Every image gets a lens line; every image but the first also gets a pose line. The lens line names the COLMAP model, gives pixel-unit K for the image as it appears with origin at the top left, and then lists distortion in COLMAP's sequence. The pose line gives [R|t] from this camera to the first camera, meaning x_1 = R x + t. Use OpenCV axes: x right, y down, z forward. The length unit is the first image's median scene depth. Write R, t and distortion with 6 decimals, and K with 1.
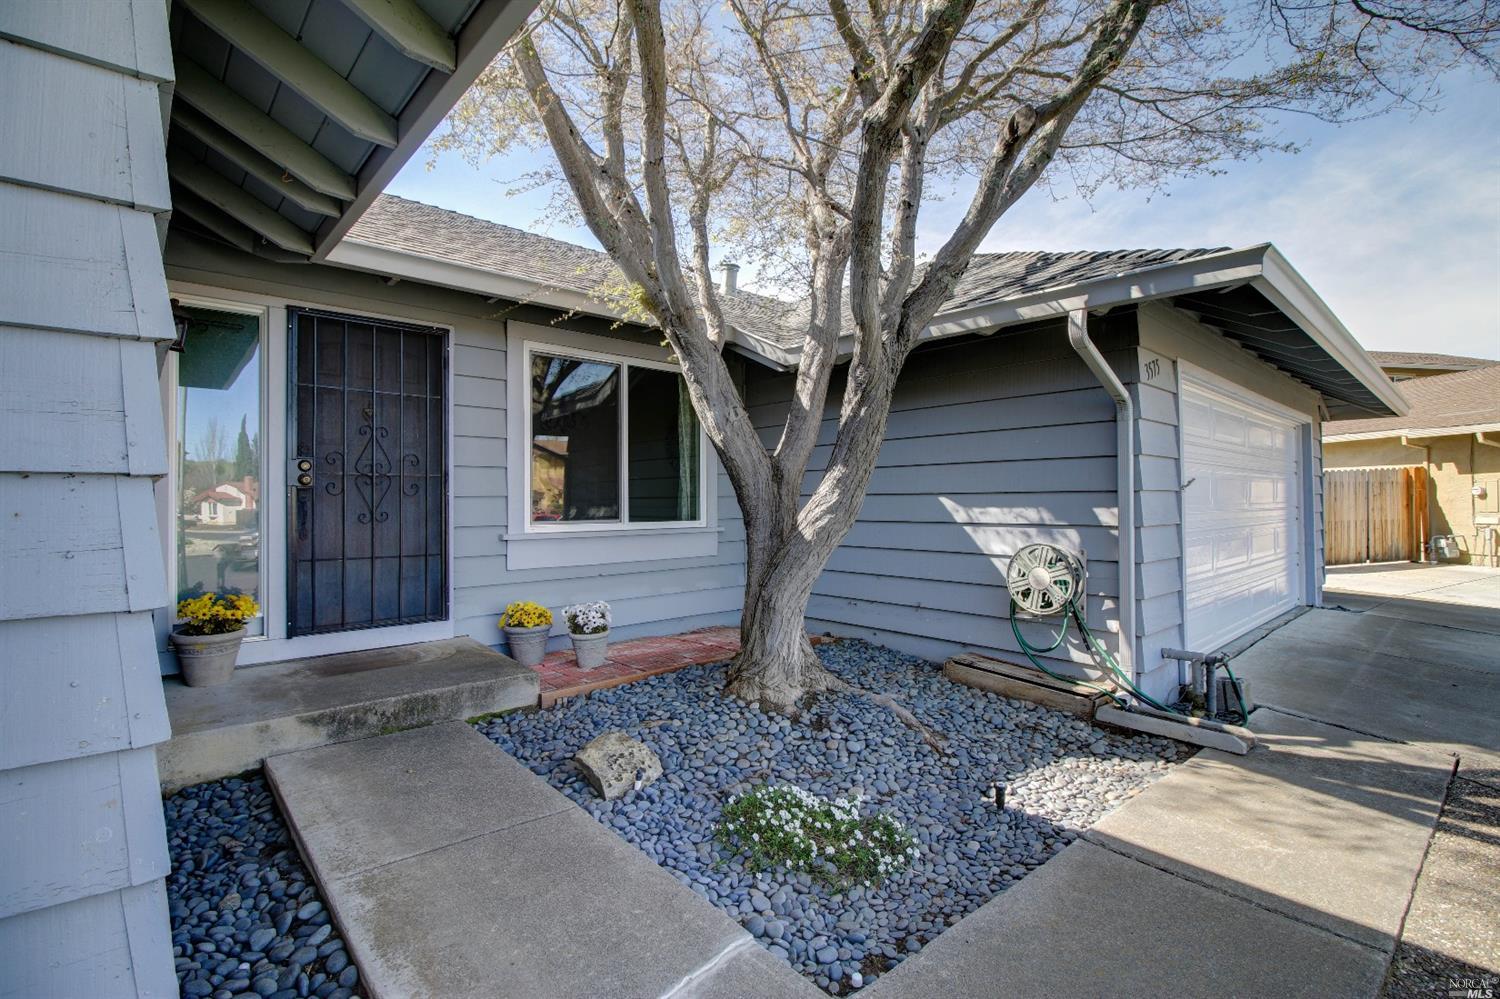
lens RADIAL K [[690.0, 0, 758.3], [0, 690.0, 489.6], [0, 0, 1]] dist [-0.003346, -0.009056]
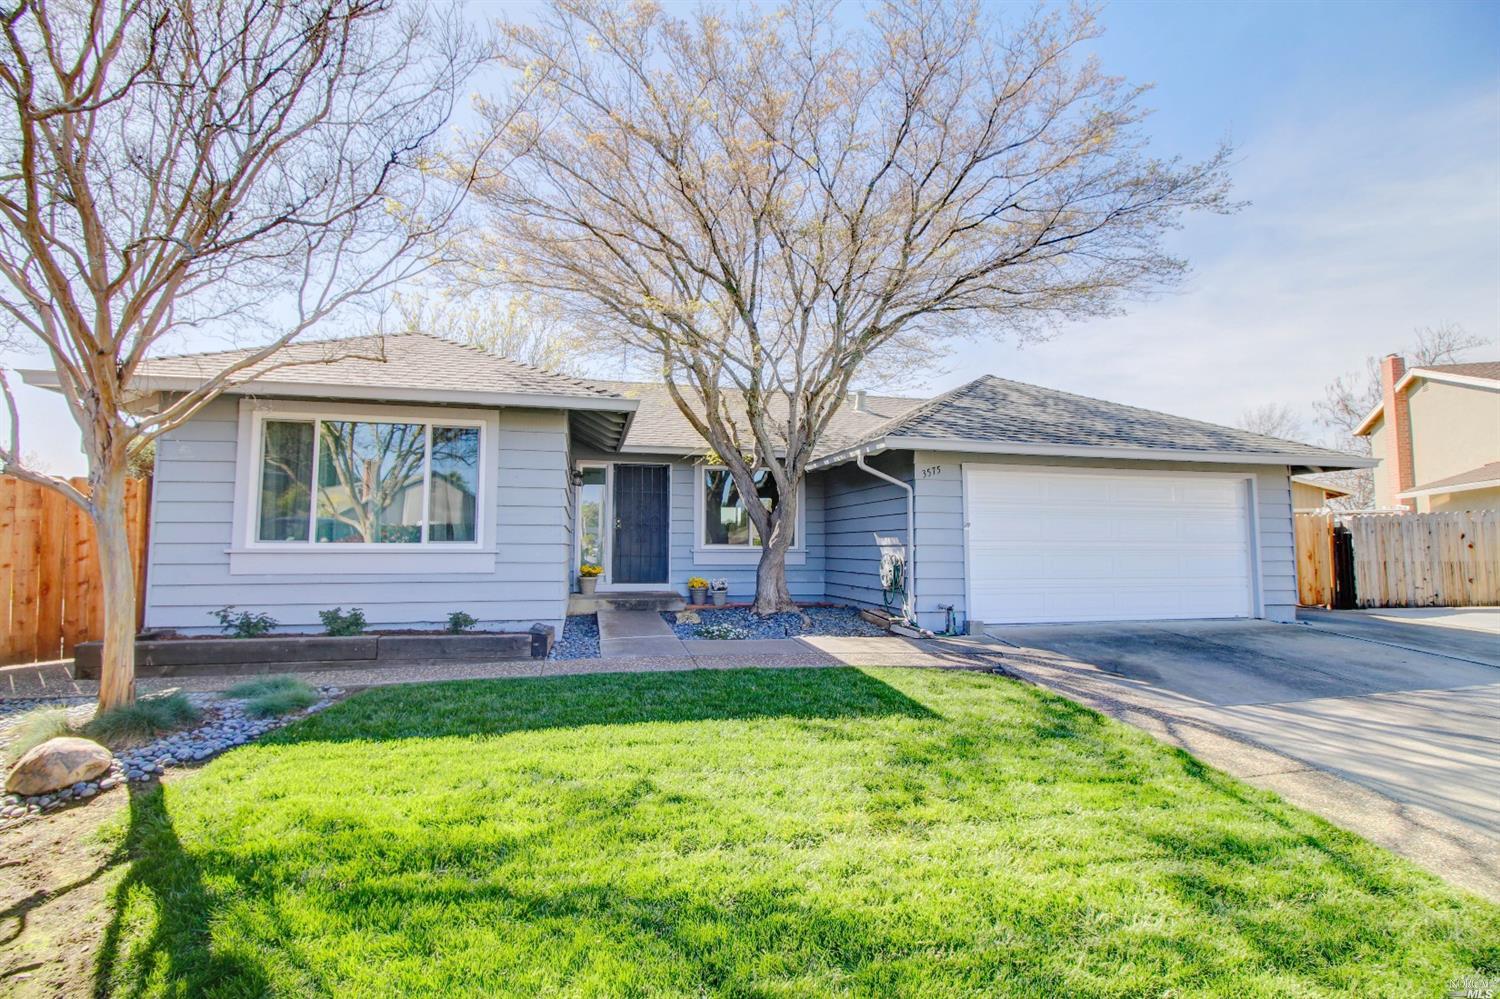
lens RADIAL K [[690.0, 0, 754.9], [0, 690.0, 497.8], [0, 0, 1]] dist [-0.003346, -0.009056]
pose [[0.880578, -0.024491, -0.473267, 1.084645], [0.000405, 0.998702, -0.050927, 0.012695], [0.473900, 0.044653, 0.879446, -1.120917]]
